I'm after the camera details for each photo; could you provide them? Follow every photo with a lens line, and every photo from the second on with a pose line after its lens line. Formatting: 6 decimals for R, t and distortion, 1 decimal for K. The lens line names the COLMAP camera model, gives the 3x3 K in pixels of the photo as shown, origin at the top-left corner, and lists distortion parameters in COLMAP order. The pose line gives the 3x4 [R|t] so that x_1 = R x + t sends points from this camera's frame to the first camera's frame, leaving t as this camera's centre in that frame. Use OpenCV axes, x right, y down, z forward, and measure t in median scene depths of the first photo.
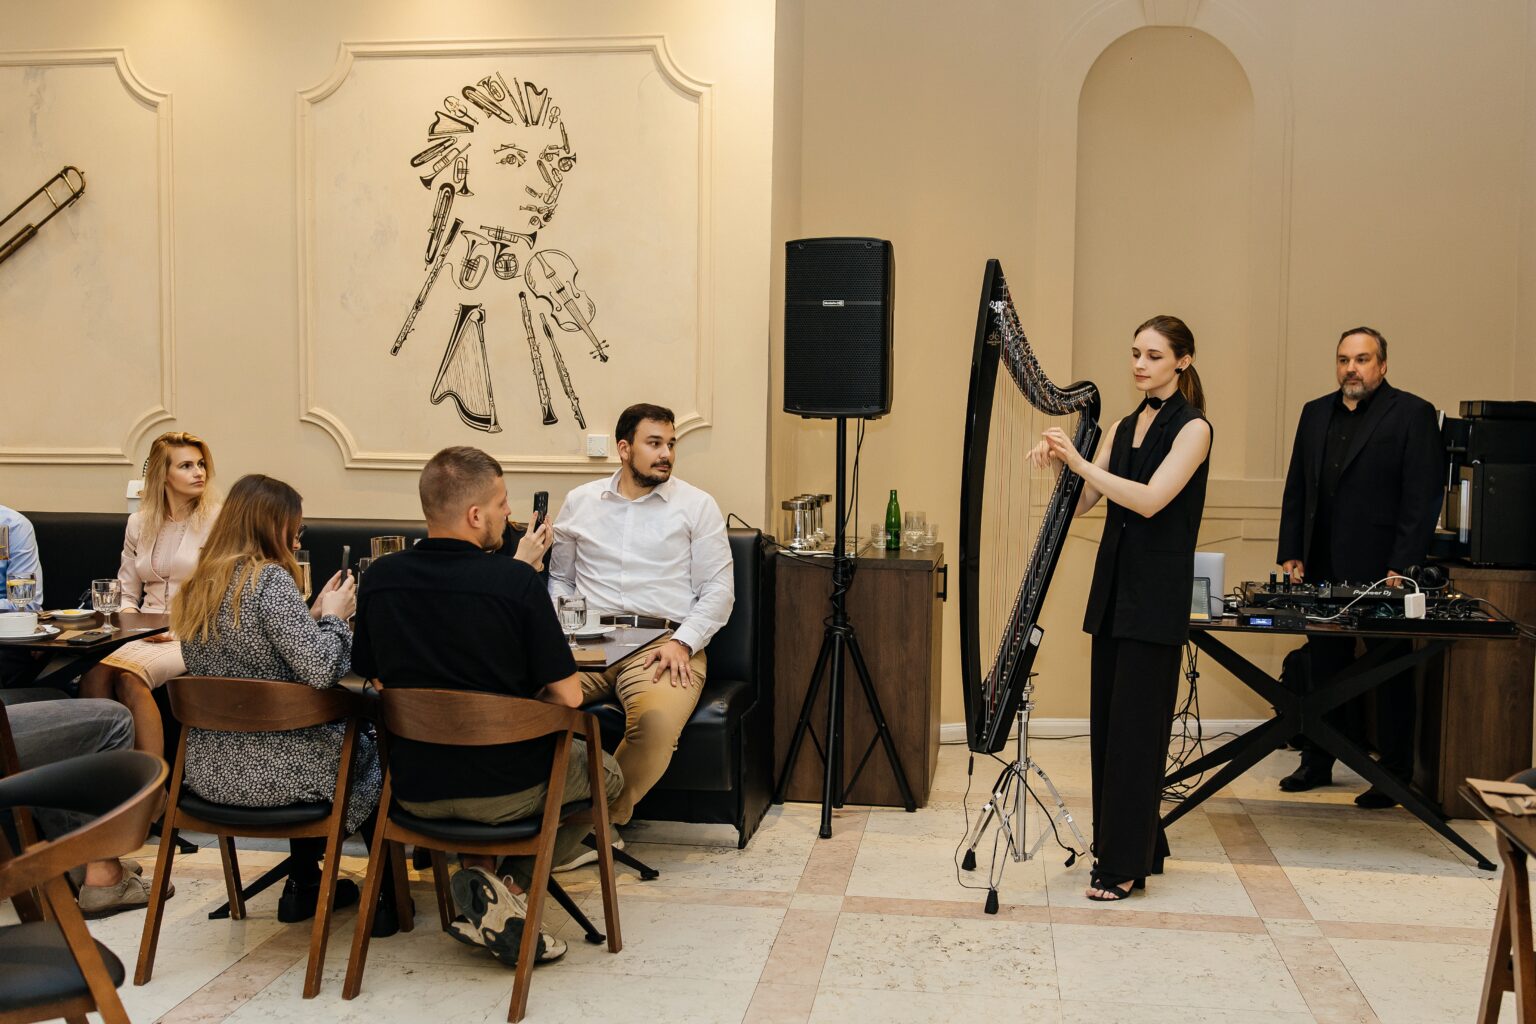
lens RADIAL K [[1682.0, 0, 756.8], [0, 1682.0, 491.1], [0, 0, 1]] dist [0.013640, -0.006001]
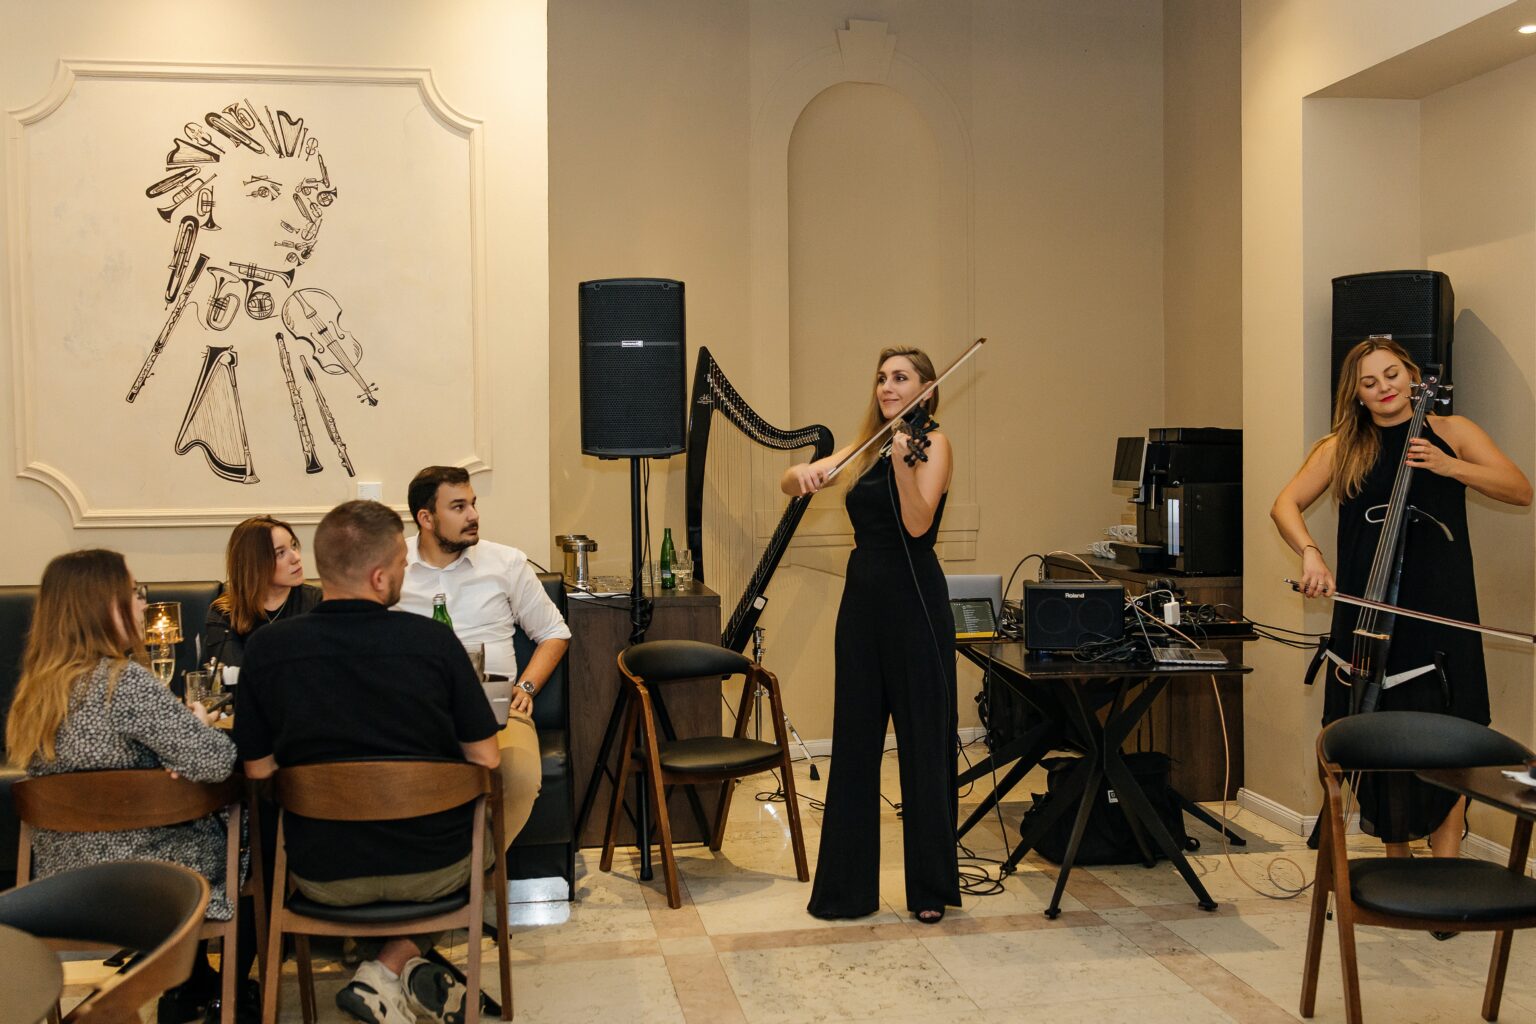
lens RADIAL K [[1648.5, 0, 768.0], [0, 1648.5, 490.3], [0, 0, 1]] dist [0.008513, -0.028505]
pose [[0.947719, -0.032287, 0.317469, -0.176585], [0.038771, 0.999148, -0.014125, -0.007046], [-0.316743, 0.025695, 0.948163, 0.043061]]
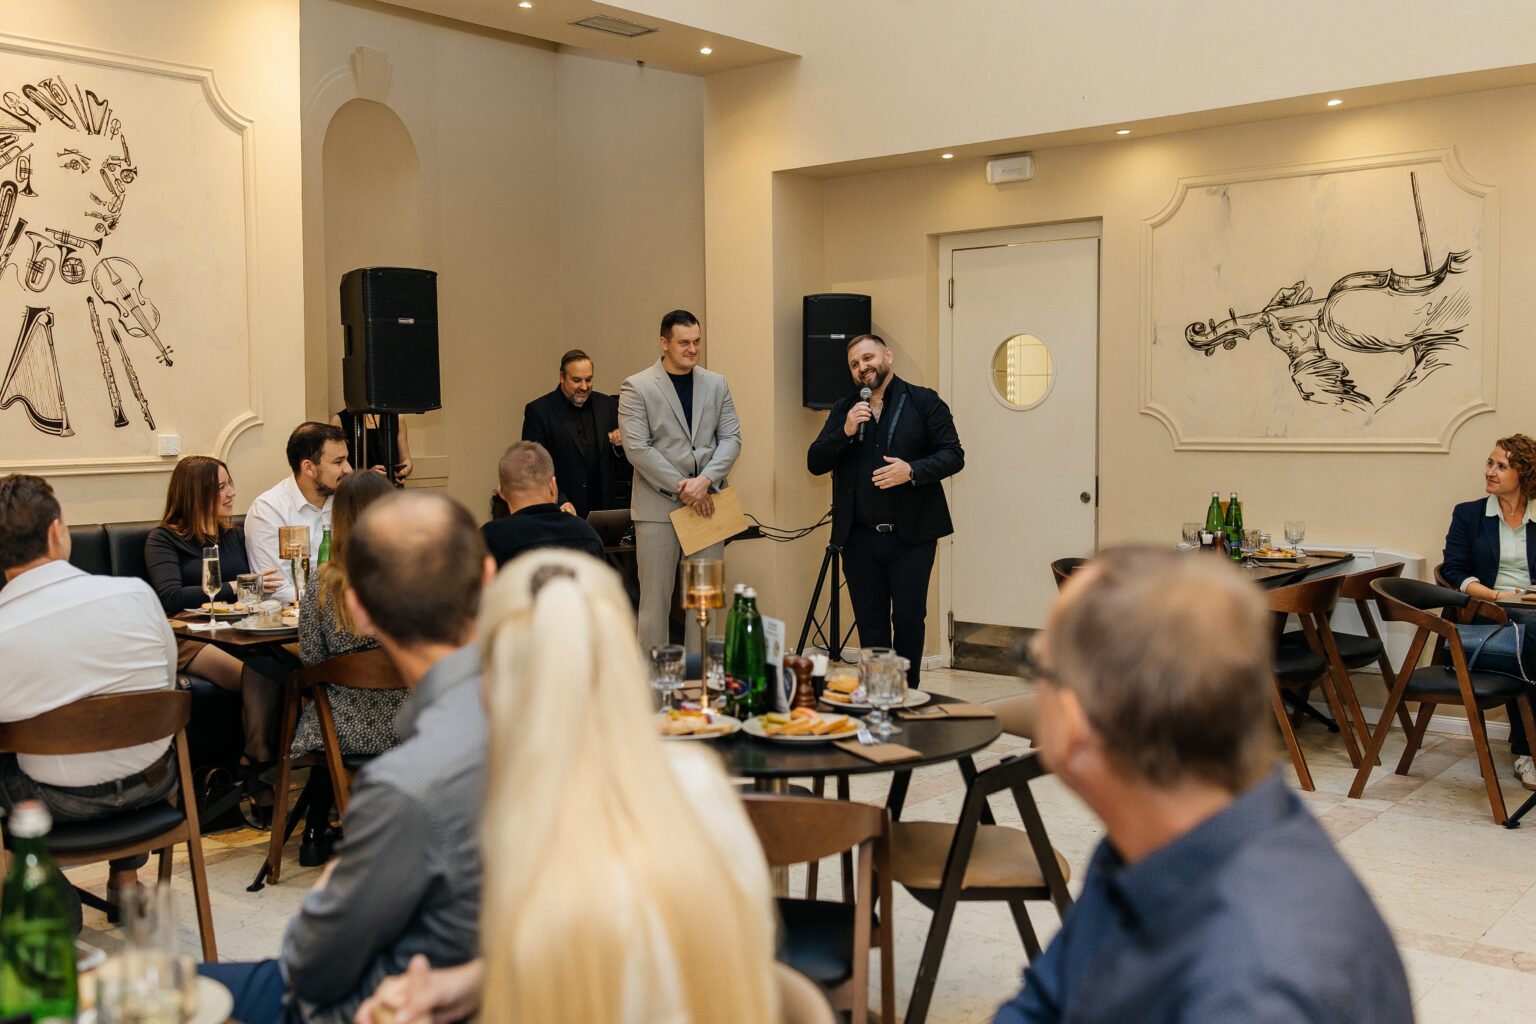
lens RADIAL K [[1601.5, 0, 768.0], [0, 1601.5, 512.0], [0, 0, 1]] dist [0.043104, -0.090088]
pose [[0.500538, -0.073518, 0.862587, -0.785014], [0.059139, 0.996964, 0.050653, -0.013872], [-0.863692, 0.025659, 0.503367, 0.160774]]
